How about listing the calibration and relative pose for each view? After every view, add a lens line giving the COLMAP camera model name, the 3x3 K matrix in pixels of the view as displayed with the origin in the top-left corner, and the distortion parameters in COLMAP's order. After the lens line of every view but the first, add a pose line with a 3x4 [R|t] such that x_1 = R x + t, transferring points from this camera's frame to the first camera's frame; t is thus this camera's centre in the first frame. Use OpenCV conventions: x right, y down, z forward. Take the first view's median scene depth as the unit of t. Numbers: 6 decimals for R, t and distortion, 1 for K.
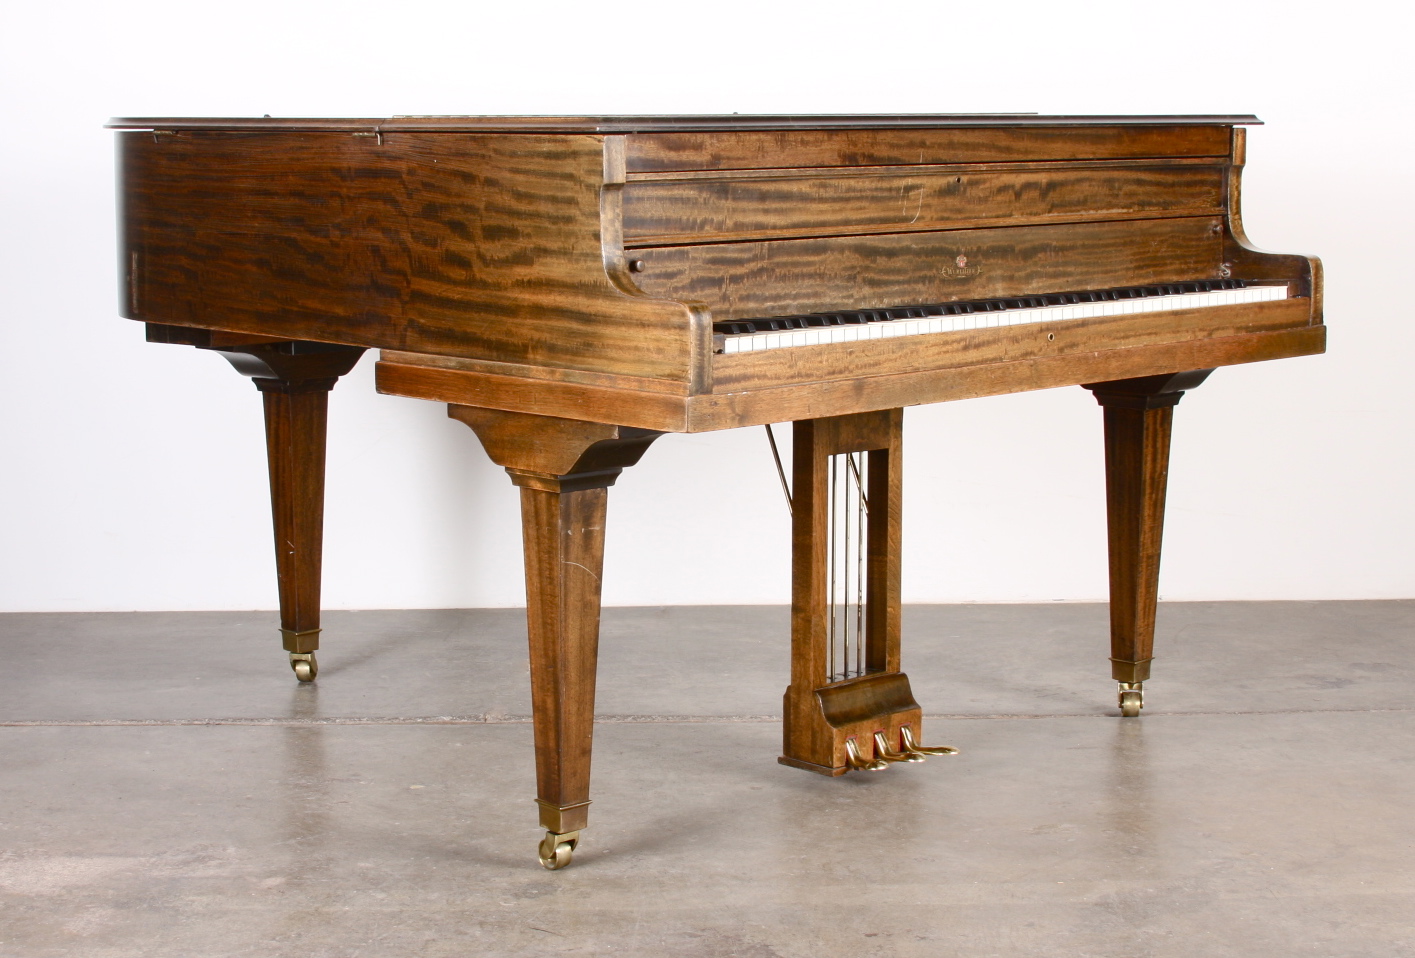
lens RADIAL K [[2565.8, 0, 686.0], [0, 2565.8, 457.0], [0, 0, 1]] dist [-0.193705, 0.071539]
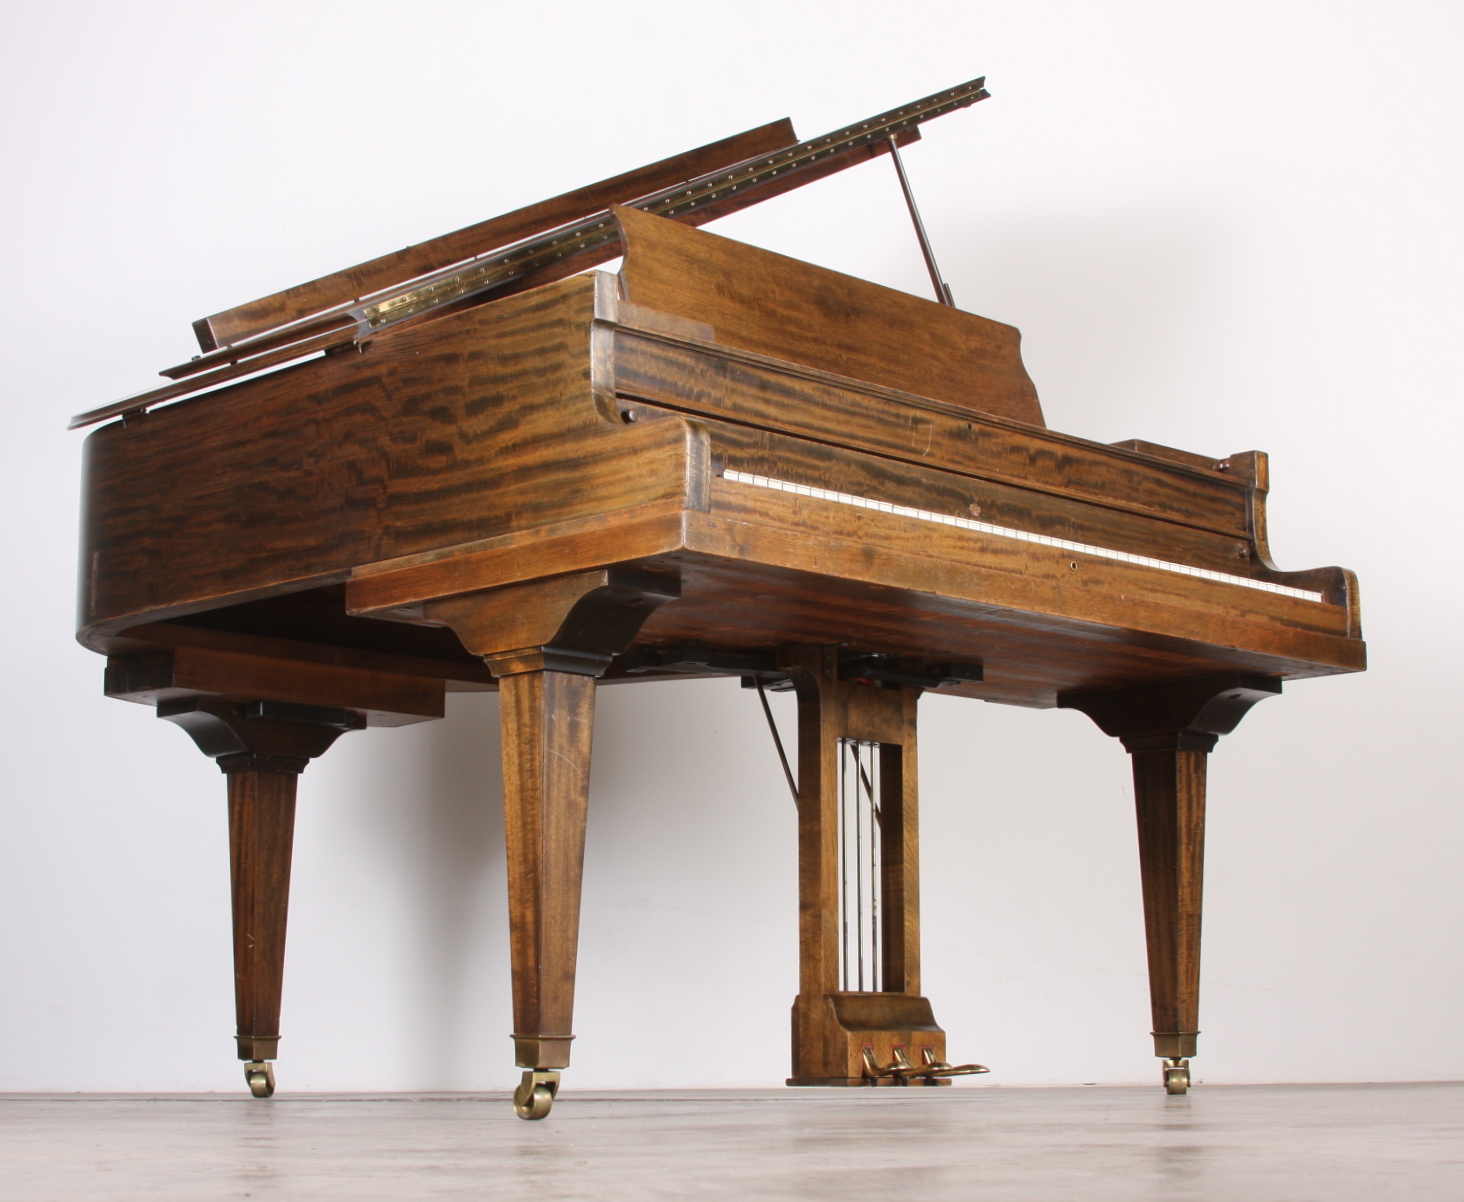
lens RADIAL K [[2608.9, 0, 736.9], [0, 2608.9, 649.4], [0, 0, 1]] dist [-0.178870, 0.040315]
pose [[0.999805, -0.000325, 0.019735, 0.001215], [0.005887, 0.959262, -0.282458, 0.252389], [-0.018839, 0.282519, 0.959077, 0.101383]]
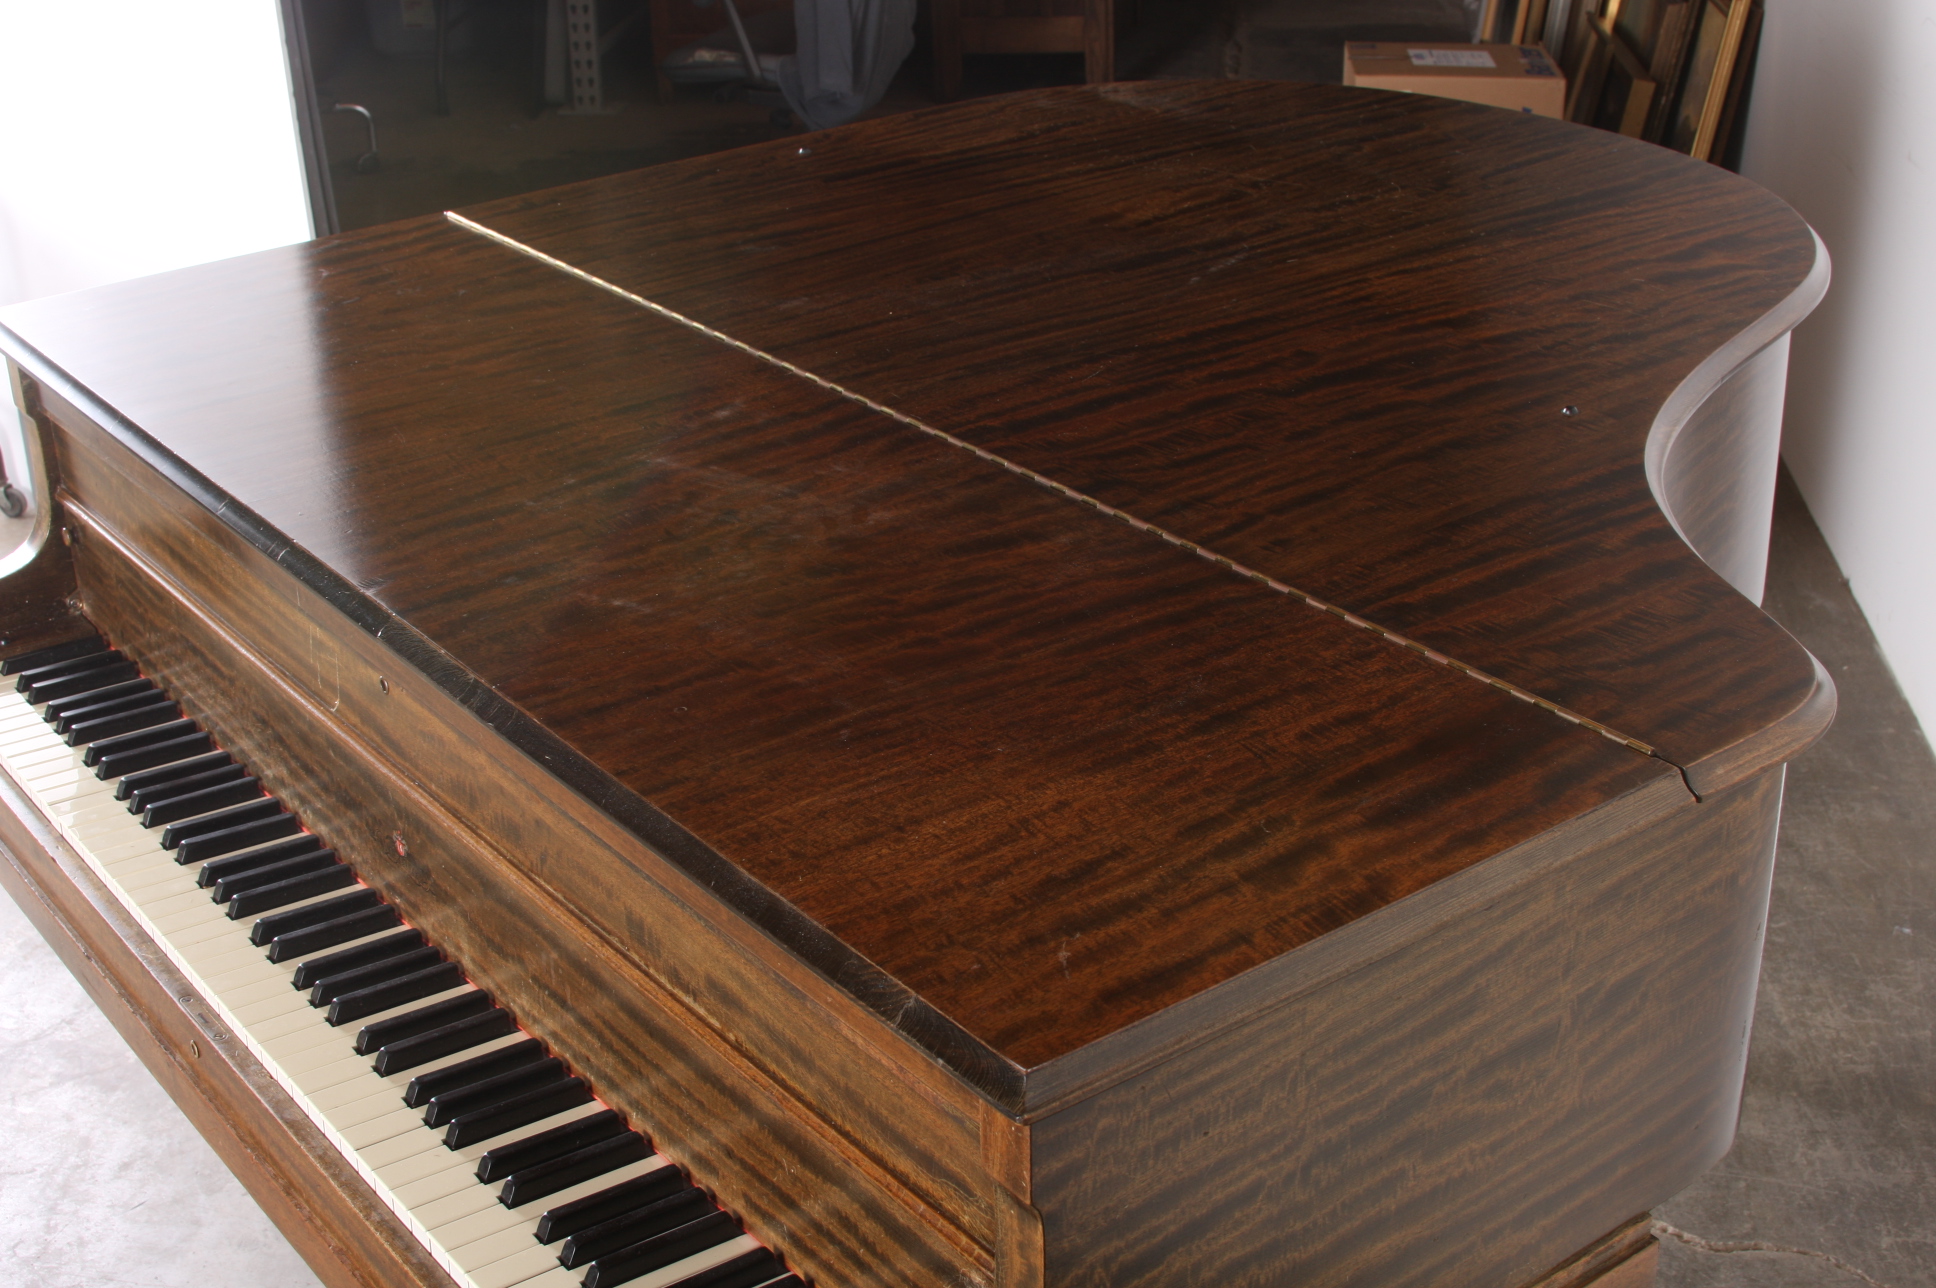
lens RADIAL K [[2552.7, 0, 966.5], [0, 2552.7, 681.8], [0, 0, 1]] dist [-0.153449, 0.090656]
pose [[-0.122495, 0.435819, -0.891660, 0.515105], [-0.114991, 0.886142, 0.448919, -0.335497], [0.985785, 0.157523, -0.058433, 1.169836]]
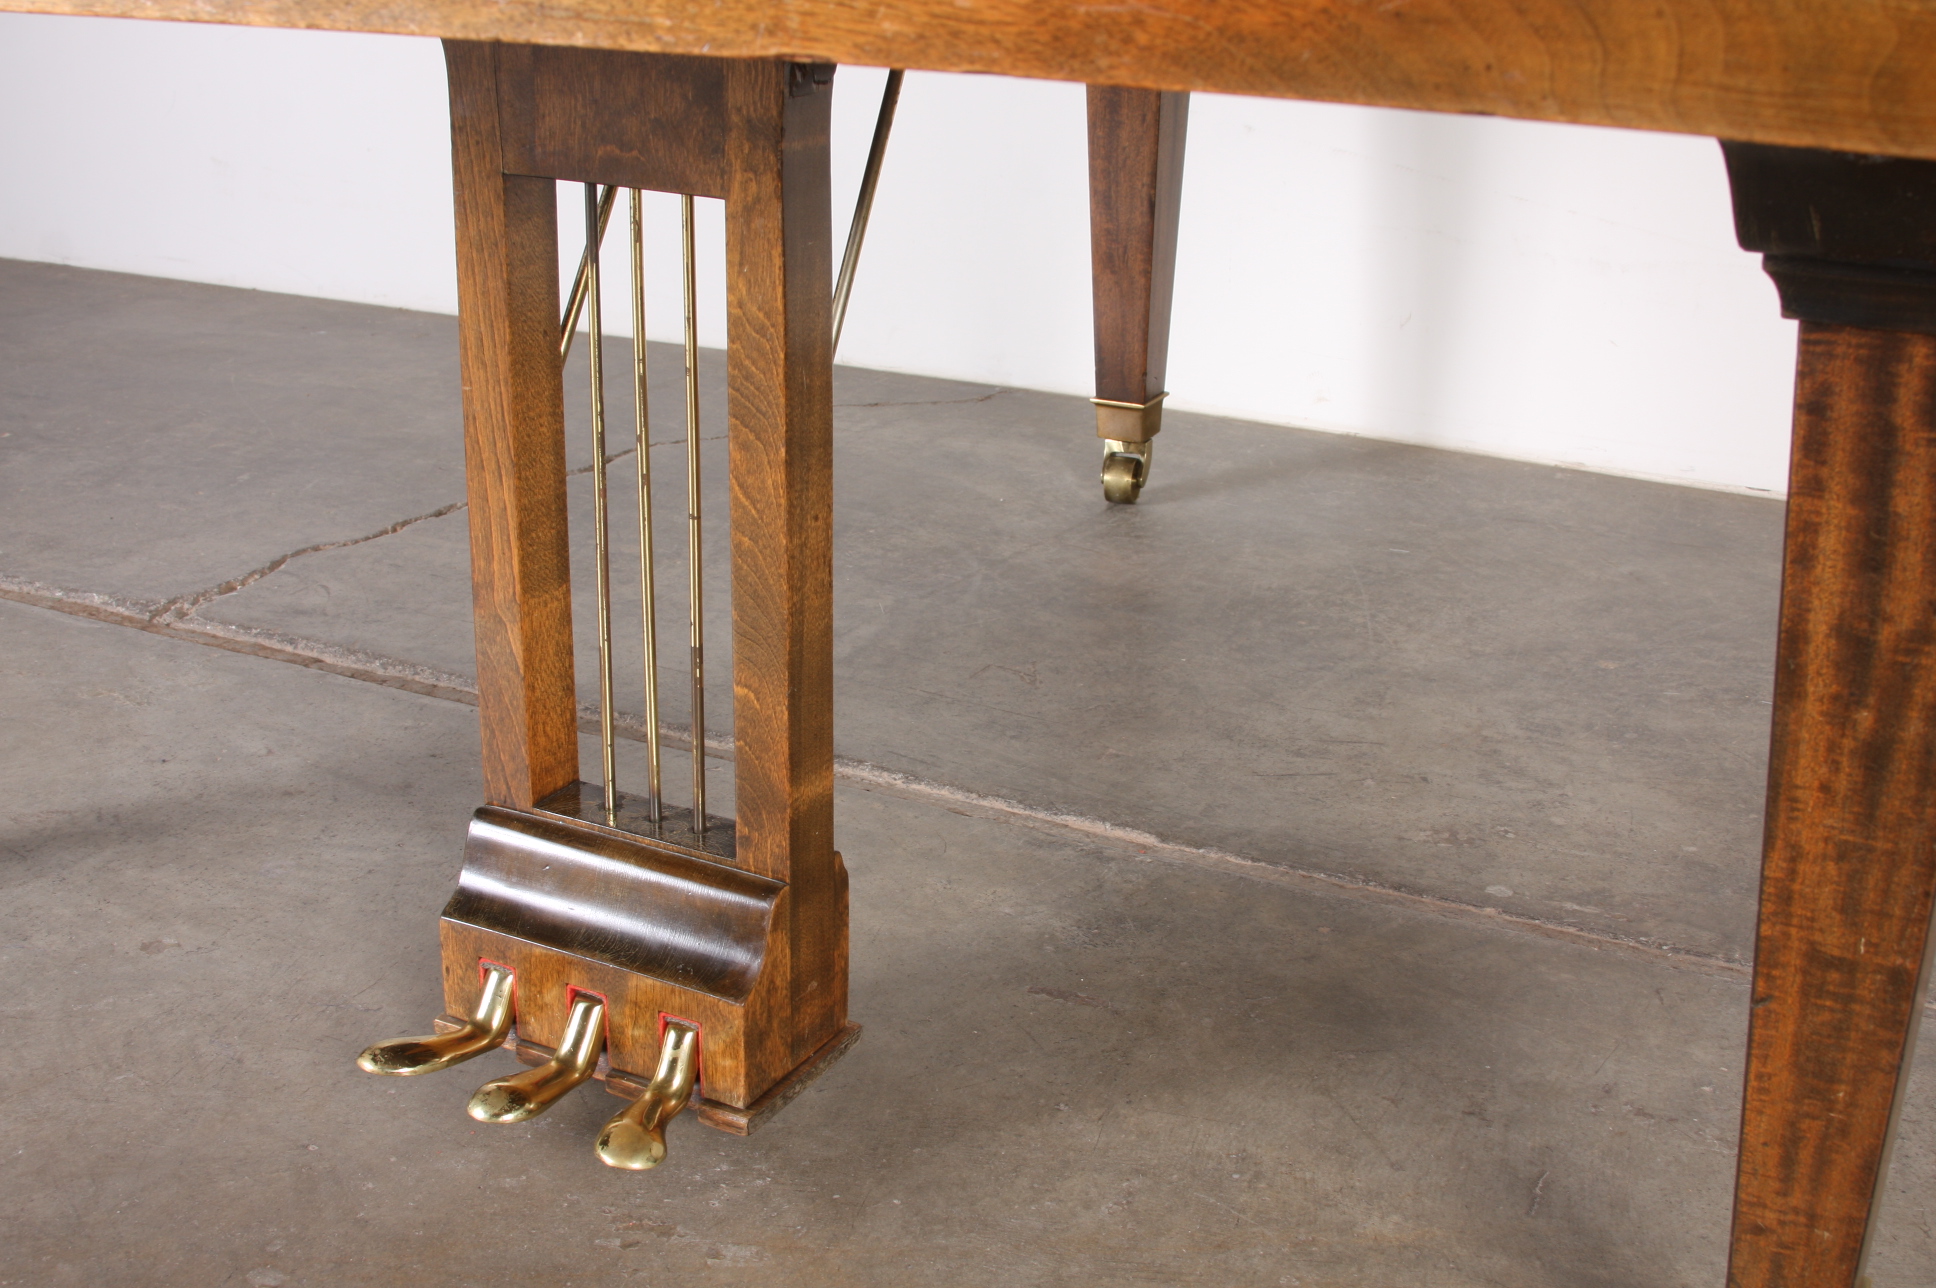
lens RADIAL K [[2579.3, 0, 968.0], [0, 2579.3, 644.0], [0, 0, 1]] dist [-0.187039, 0.040900]
pose [[0.308484, 0.338182, -0.889084, 0.423695], [-0.131517, 0.940855, 0.312242, -0.059085], [0.942094, 0.020608, 0.334716, 1.023427]]
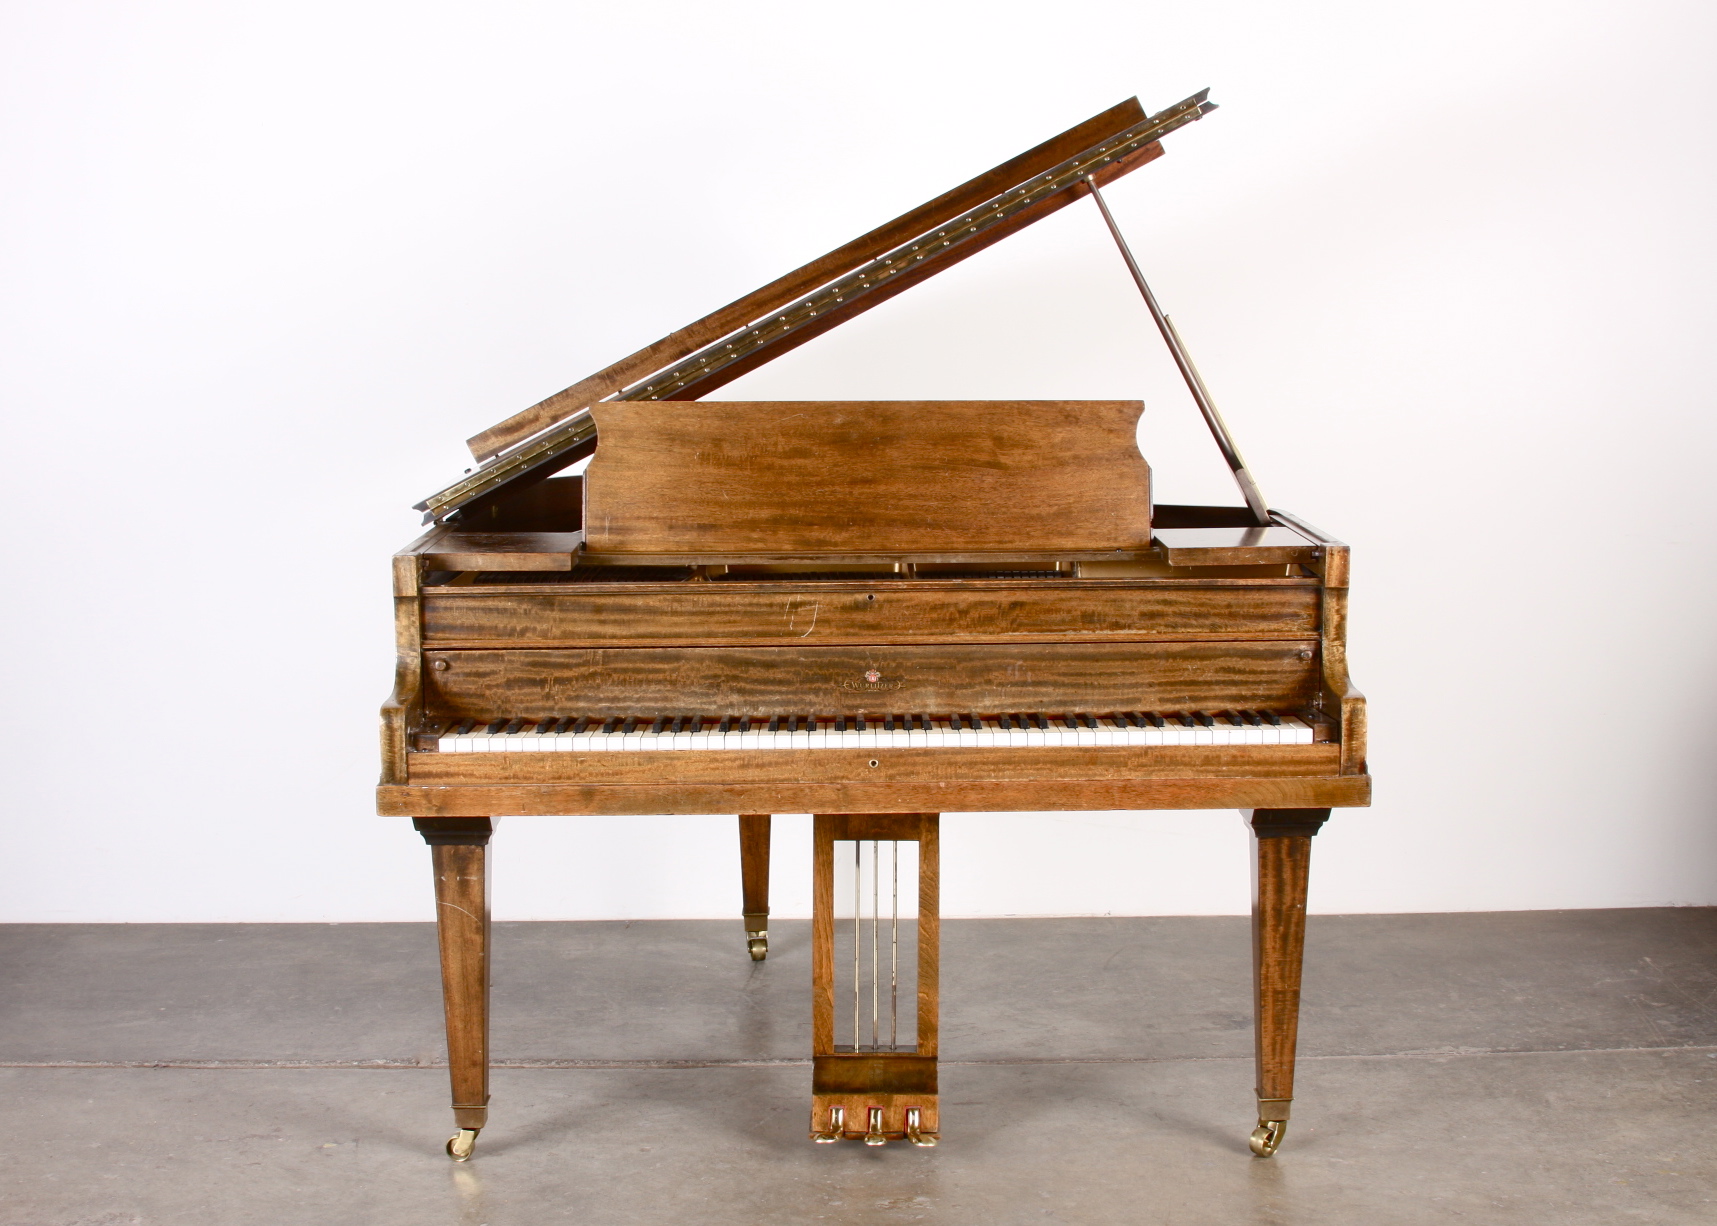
lens RADIAL K [[2594.4, 0, 858.5], [0, 2594.4, 613.0], [0, 0, 1]] dist [-0.158623, -0.007994]
pose [[0.723470, 0.094020, -0.683924, 0.846853], [-0.088136, 0.995155, 0.043573, -0.152489], [0.684707, 0.028755, 0.728251, 0.245717]]
